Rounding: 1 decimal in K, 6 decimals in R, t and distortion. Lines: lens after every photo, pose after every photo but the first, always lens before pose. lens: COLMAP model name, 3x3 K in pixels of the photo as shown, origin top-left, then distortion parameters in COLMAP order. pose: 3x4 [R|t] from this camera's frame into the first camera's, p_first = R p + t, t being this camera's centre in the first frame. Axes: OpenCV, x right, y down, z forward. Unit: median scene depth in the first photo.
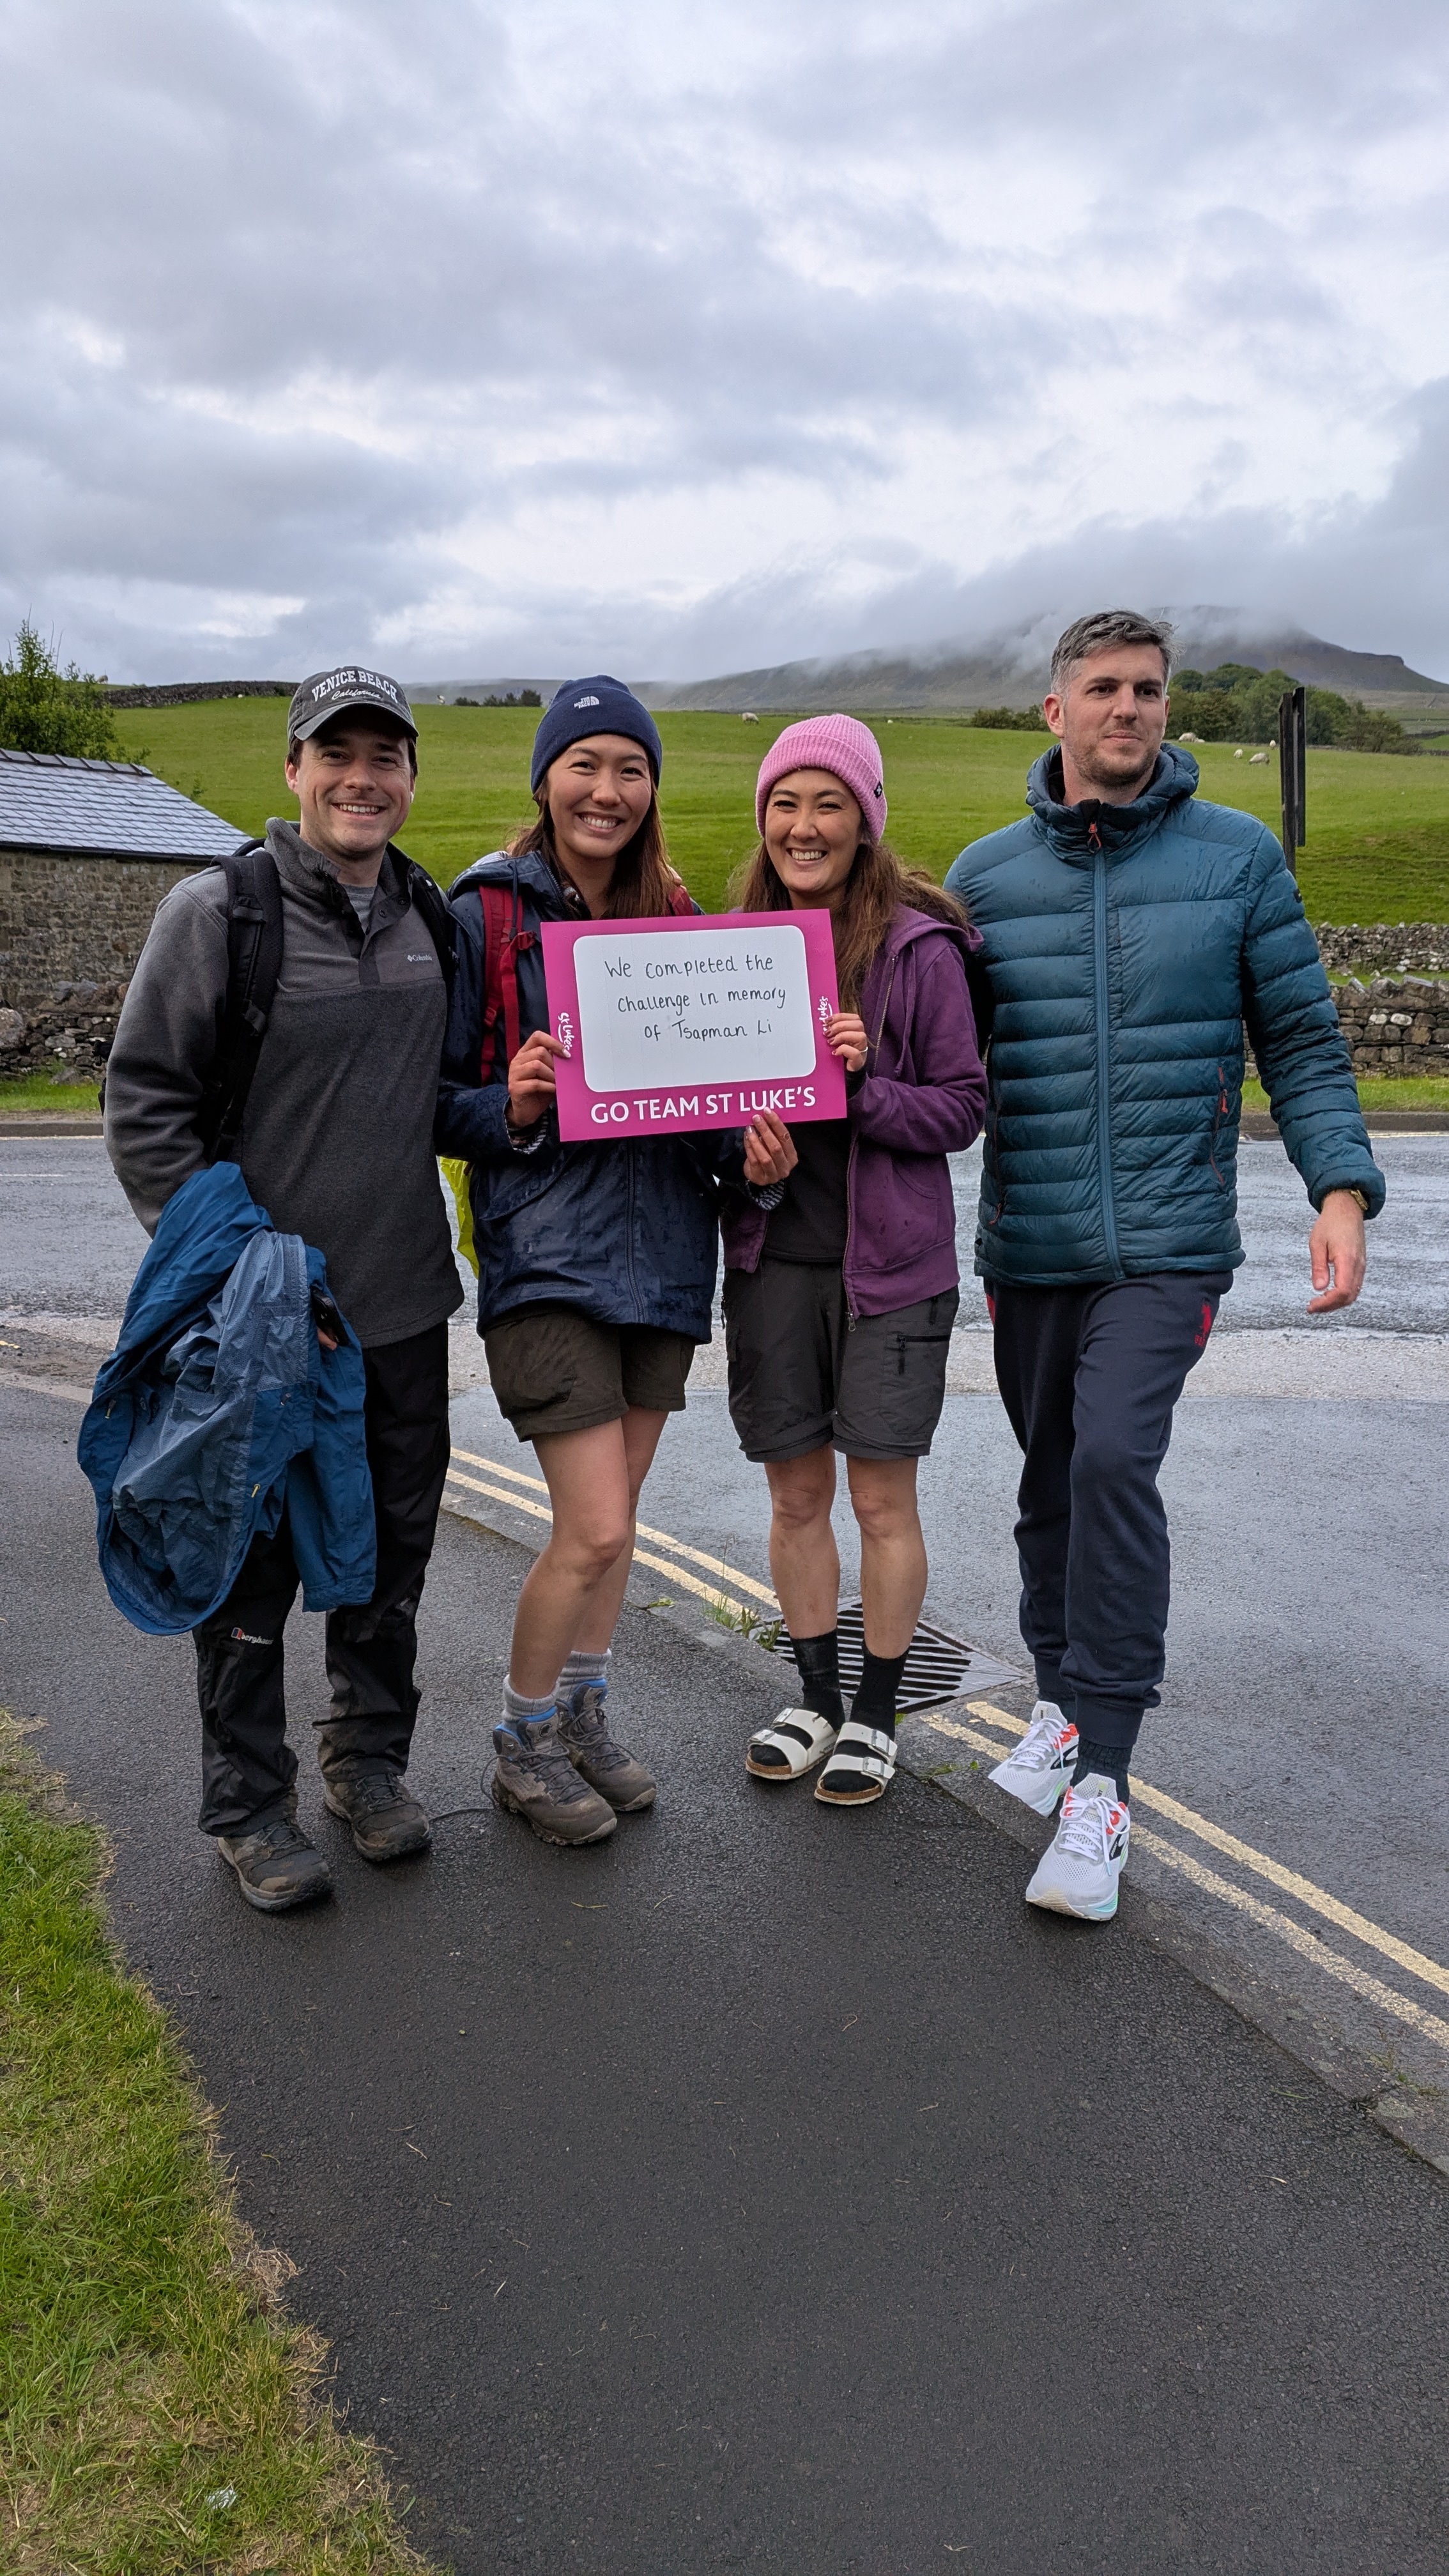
lens RADIAL K [[1934.4, 0, 683.5], [0, 1934.4, 1269.5], [0, 0, 1]] dist [0.059656, -0.061490]
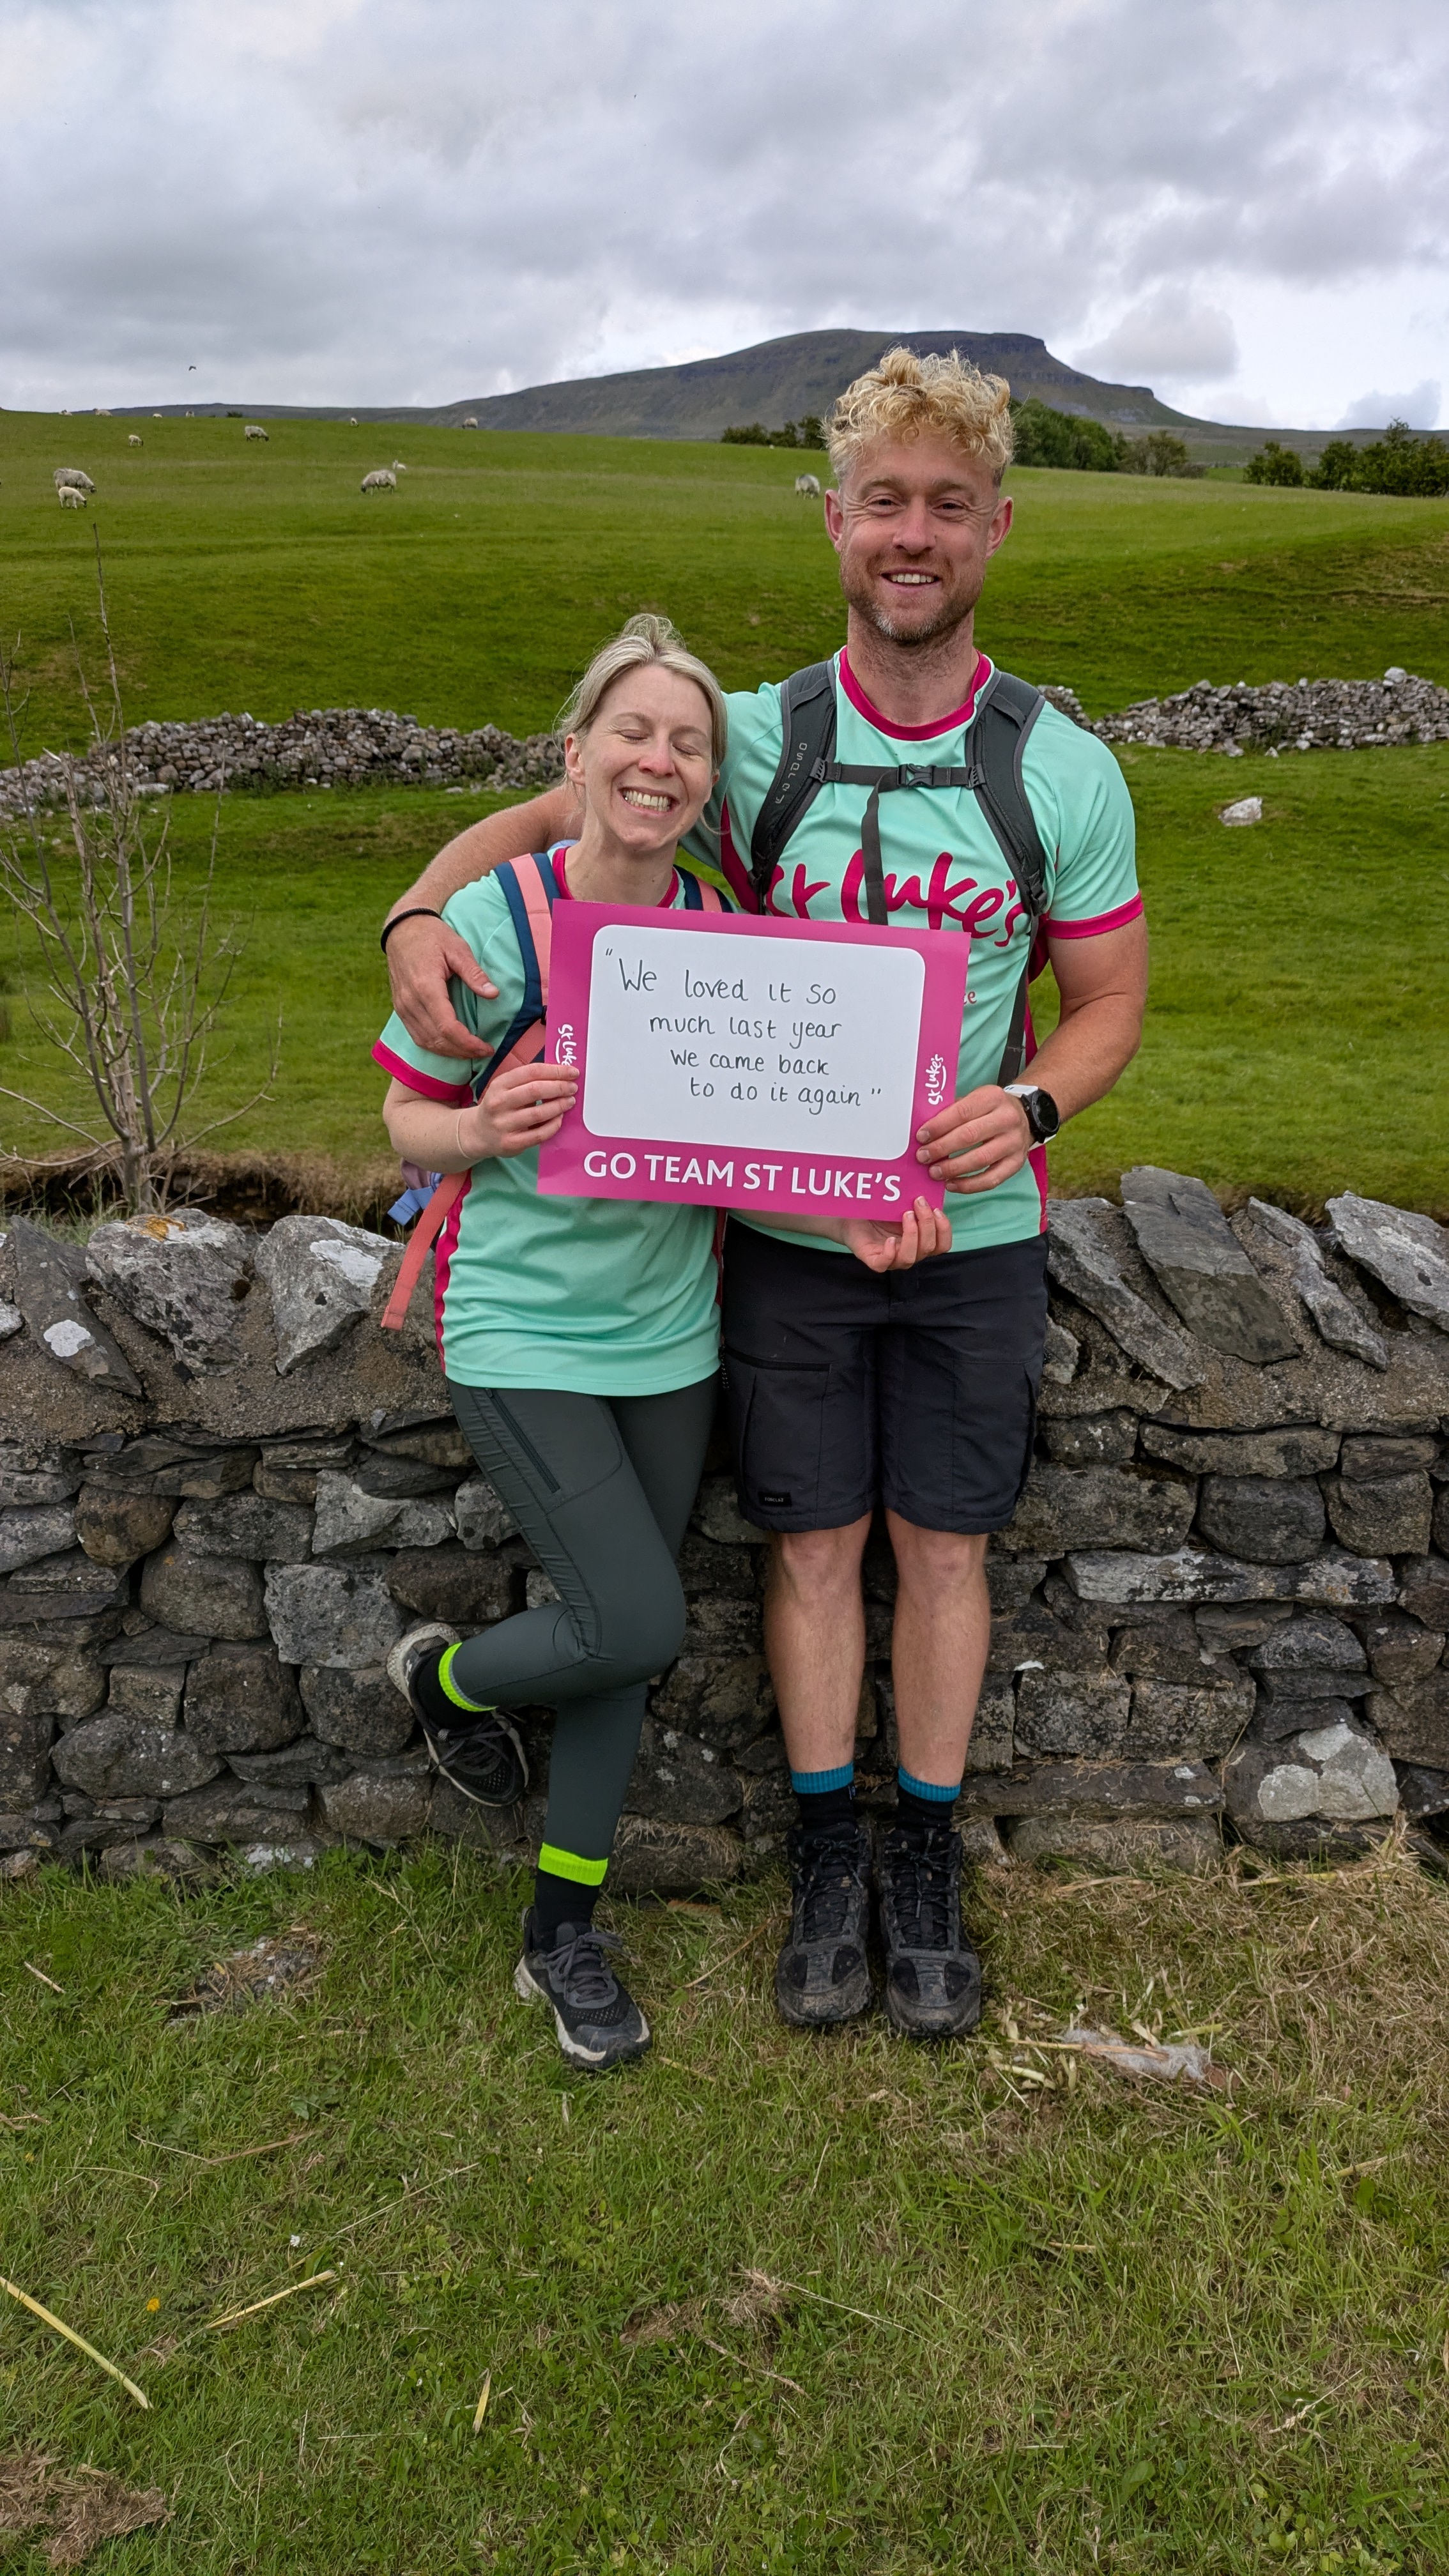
lens RADIAL K [[1934.4, 0, 754.0], [0, 1934.4, 1299.6], [0, 0, 1]] dist [0.059656, -0.061490]
pose [[0.987891, -0.059766, 0.143175, 0.128073], [0.040206, 0.989919, 0.135809, -0.152043], [-0.149848, -0.128408, 0.980335, 0.780202]]
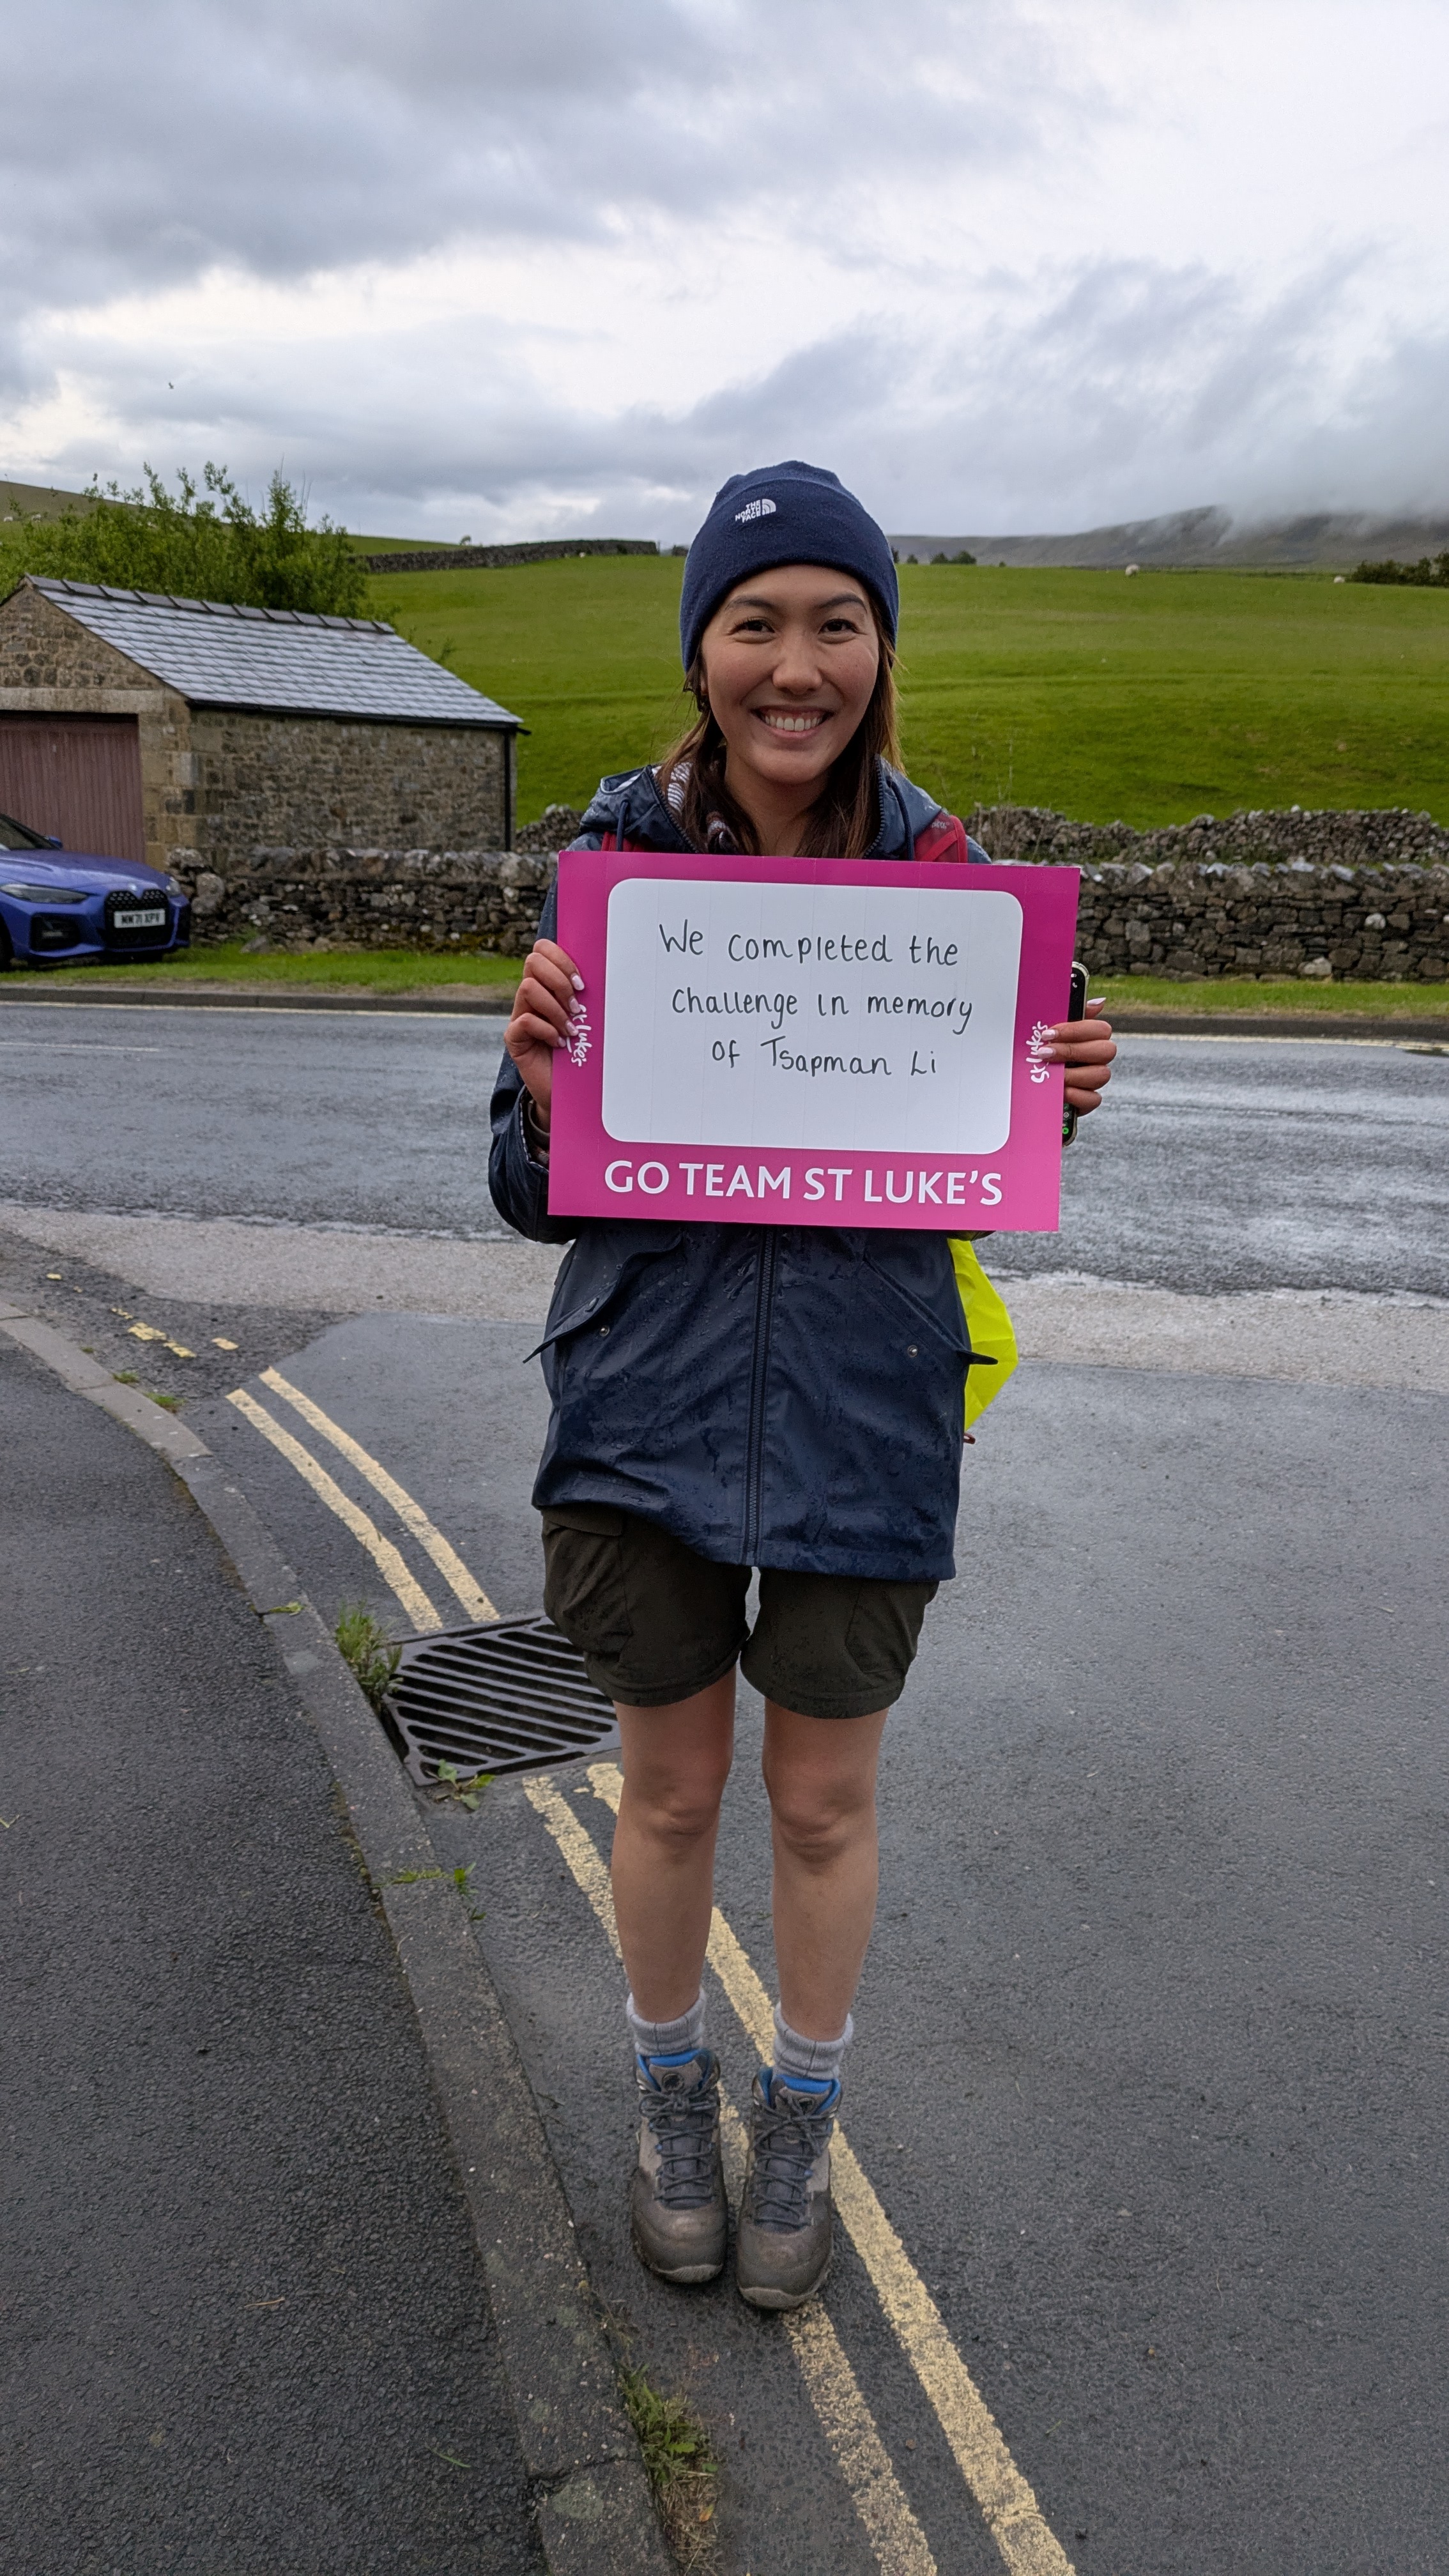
lens RADIAL K [[1934.4, 0, 704.9], [0, 1934.4, 1316.0], [0, 0, 1]] dist [0.059656, -0.061490]
pose [[0.986452, 0.055227, -0.154472, 0.069915], [-0.041733, 0.995132, 0.089274, -0.009193], [0.158651, -0.081618, 0.983956, 0.048486]]
